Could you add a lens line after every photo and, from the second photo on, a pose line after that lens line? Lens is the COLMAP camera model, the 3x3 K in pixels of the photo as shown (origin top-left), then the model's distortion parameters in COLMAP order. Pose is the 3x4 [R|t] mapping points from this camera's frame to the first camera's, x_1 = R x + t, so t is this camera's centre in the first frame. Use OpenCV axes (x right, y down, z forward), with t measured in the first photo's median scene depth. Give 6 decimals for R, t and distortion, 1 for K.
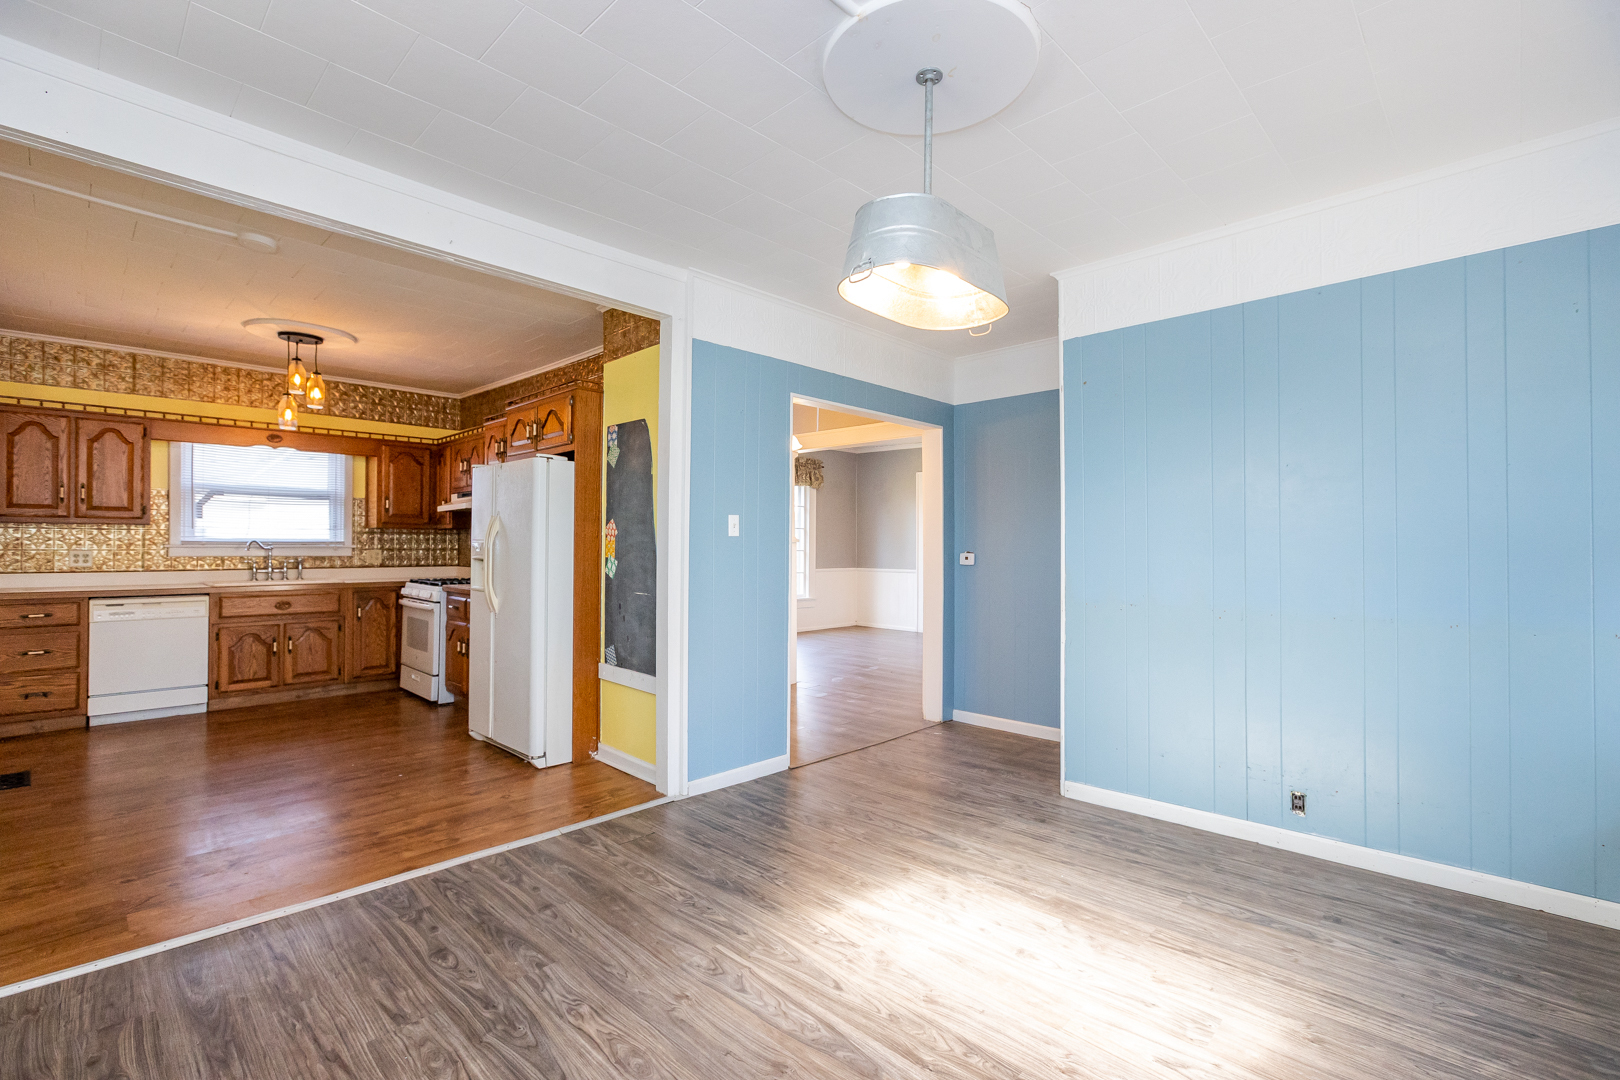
lens RADIAL K [[724.9, 0, 816.1], [0, 724.9, 539.2], [0, 0, 1]] dist [-0.008324, 0.003474]
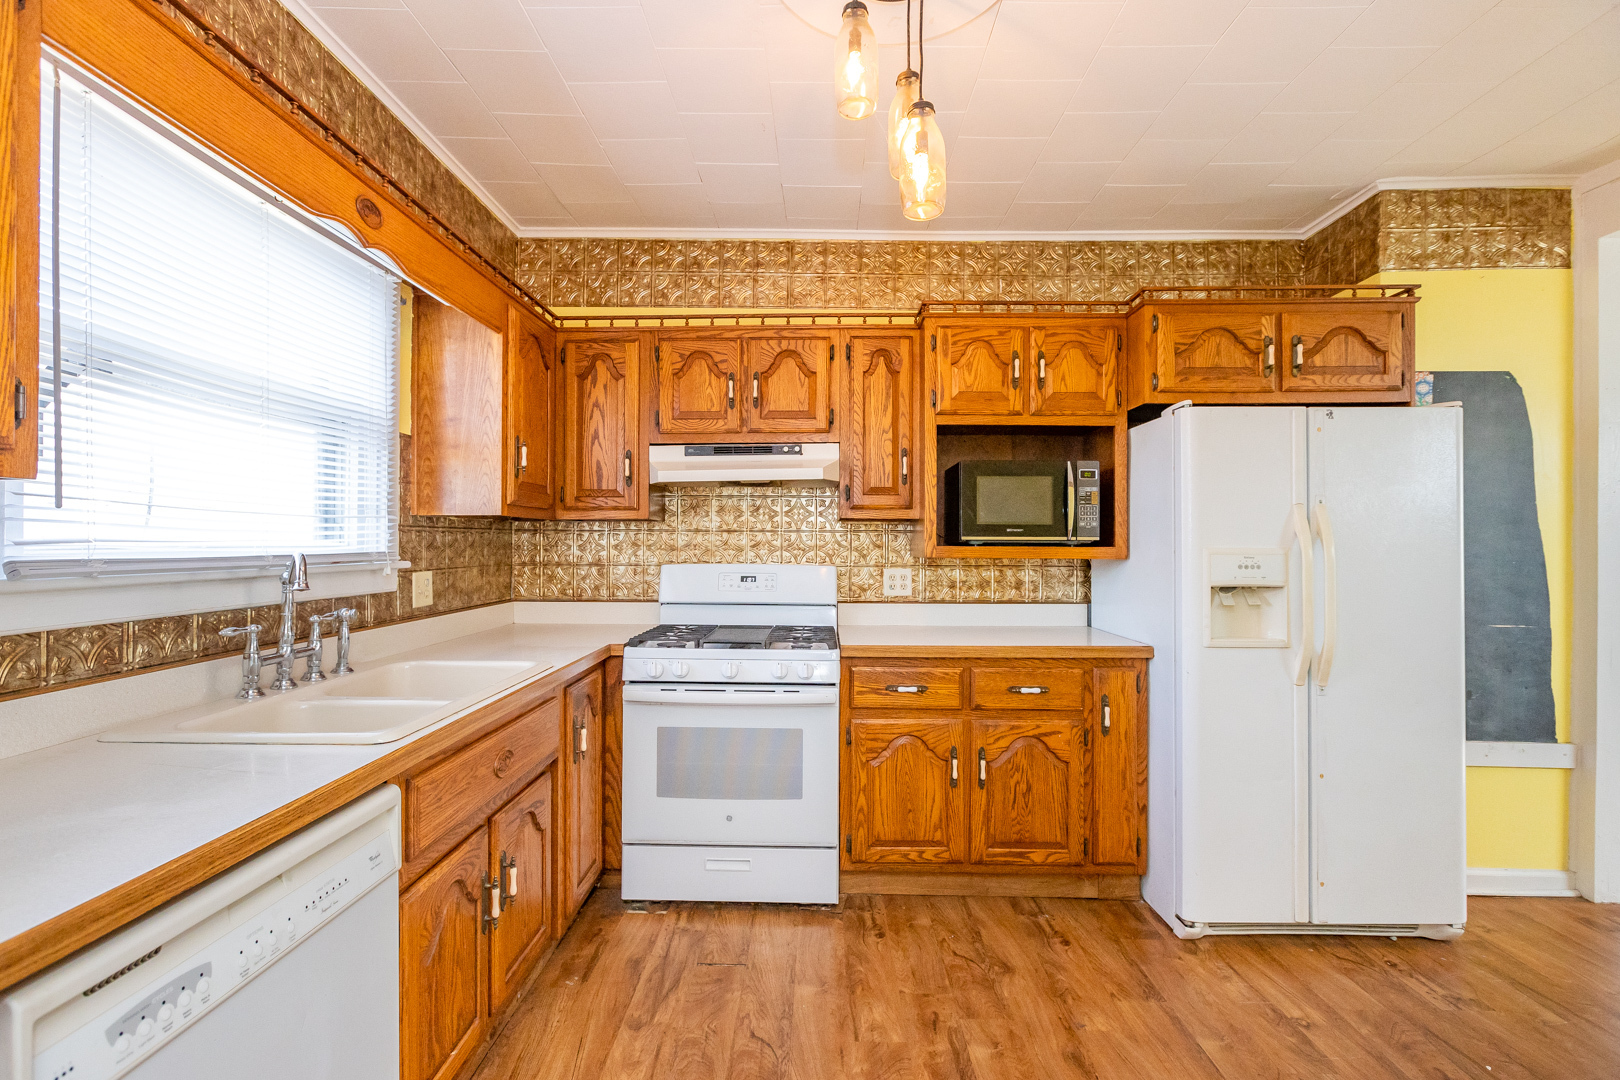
lens RADIAL K [[724.9, 0, 805.1], [0, 724.9, 537.6], [0, 0, 1]] dist [-0.008324, 0.003474]
pose [[0.732916, -0.001326, 0.680318, -1.251158], [-0.003313, 0.999979, 0.005519, -0.010727], [-0.680311, -0.006299, 0.732897, 0.999198]]
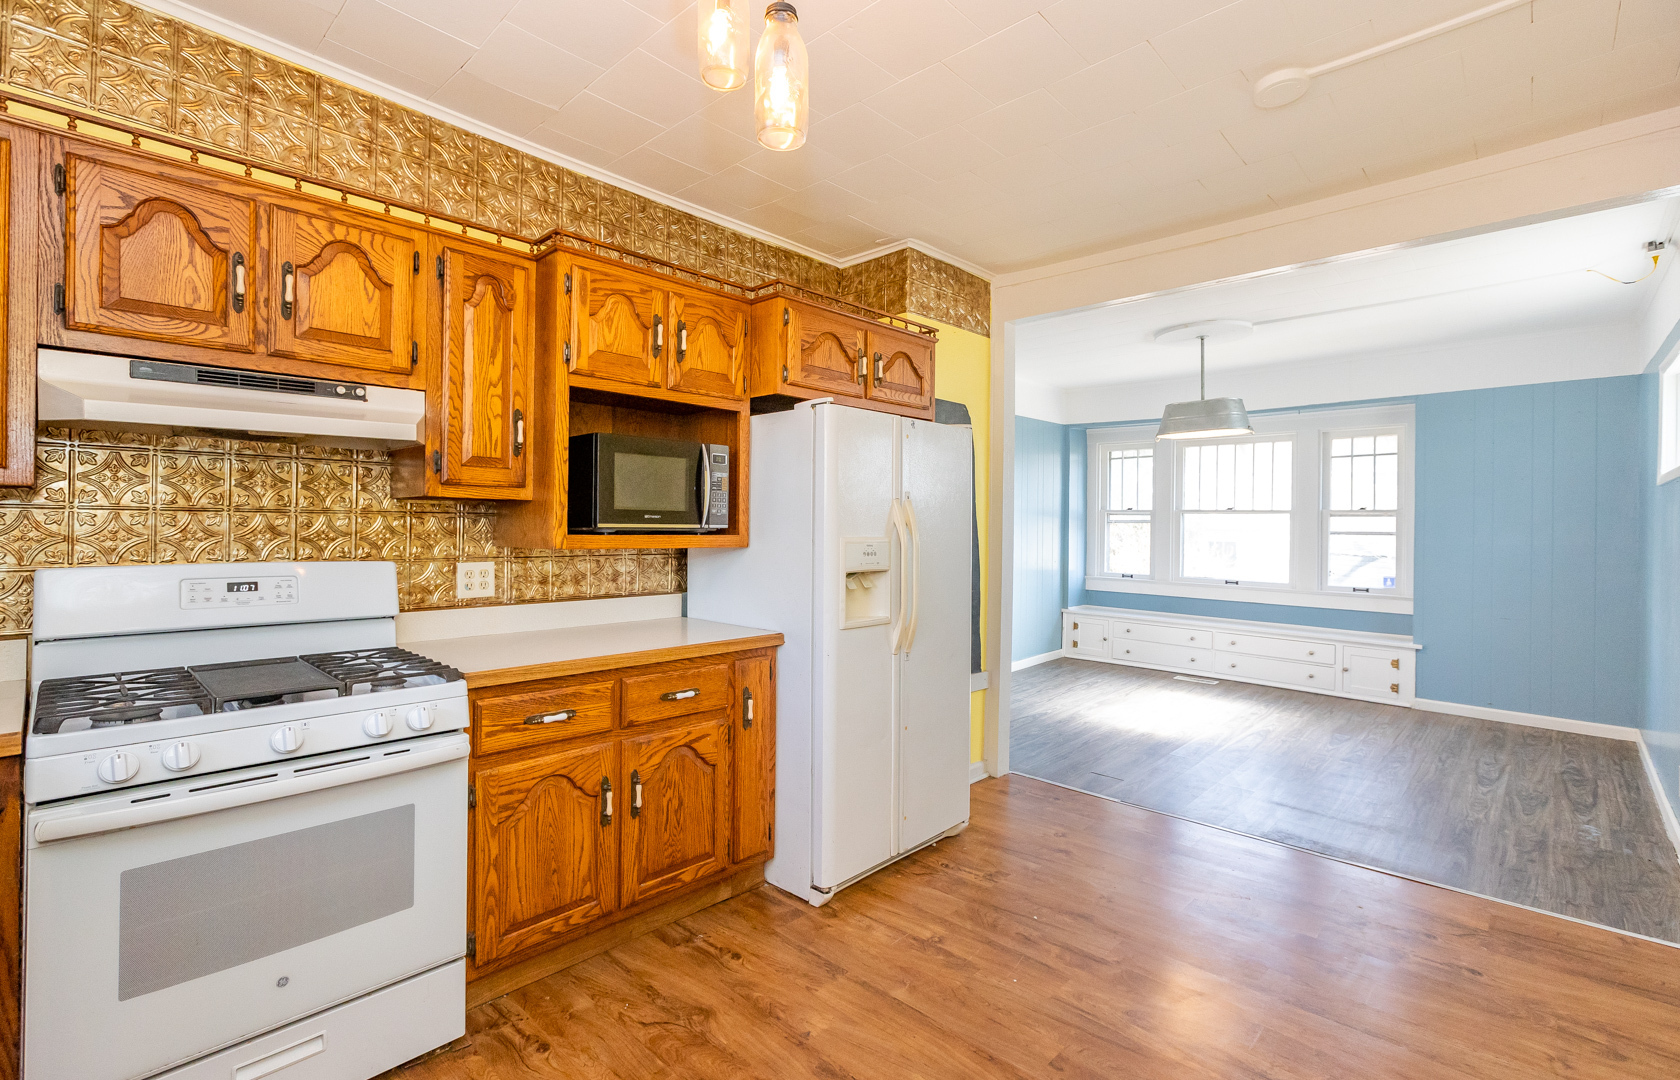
lens RADIAL K [[752.9, 0, 832.3], [0, 752.9, 522.6], [0, 0, 1]] dist [-0.005506, 0.002667]
pose [[-0.002214, -0.005032, 0.999985, -1.273151], [-0.019531, 0.999797, 0.004988, -0.016050], [-0.999807, -0.019519, -0.002312, 1.229622]]
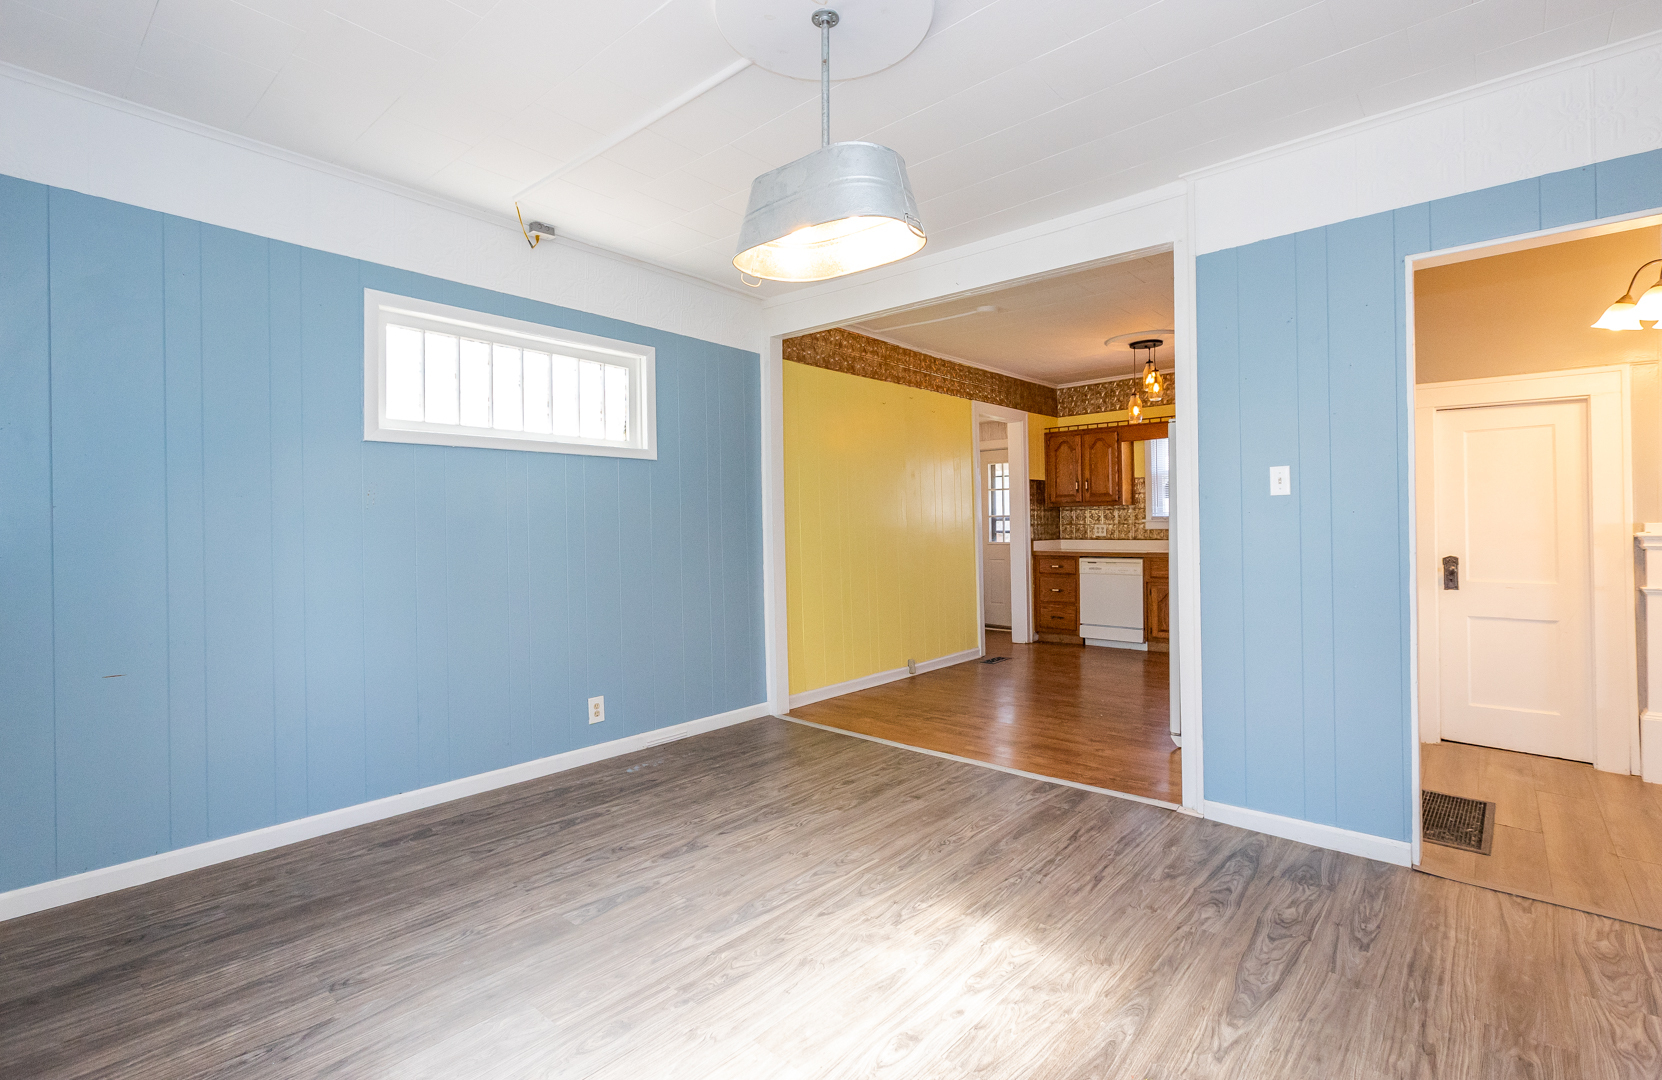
lens RADIAL K [[753.5, 0, 821.1], [0, 753.5, 529.5], [0, 0, 1]] dist [-0.009662, 0.003471]
pose [[0.035393, -0.002611, -0.999370, 0.639322], [0.019454, 0.999809, -0.001923, 0.023505], [0.999184, -0.019374, 0.035437, 0.532625]]
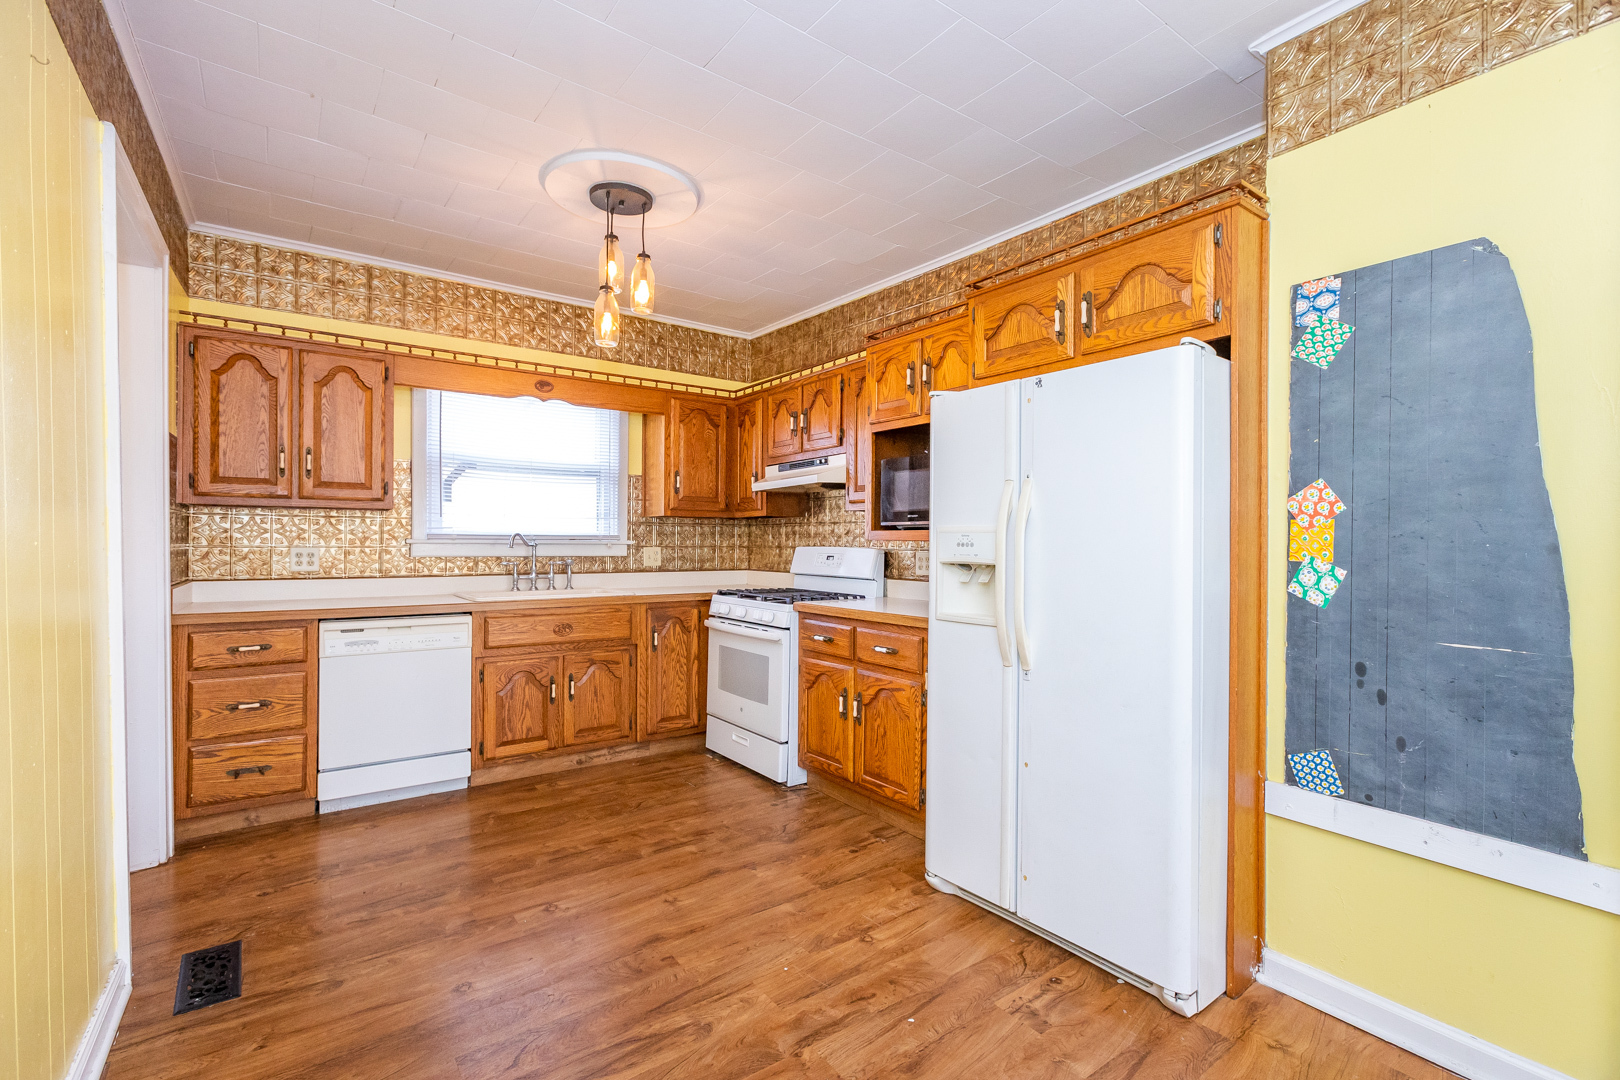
lens RADIAL K [[724.9, 0, 808.5], [0, 724.9, 538.1], [0, 0, 1]] dist [-0.008324, 0.003474]
pose [[0.986682, -0.002113, -0.162646, -0.588393], [0.002144, 0.999998, 0.000018, 0.010404], [0.162646, -0.000366, 0.986684, 0.541167]]
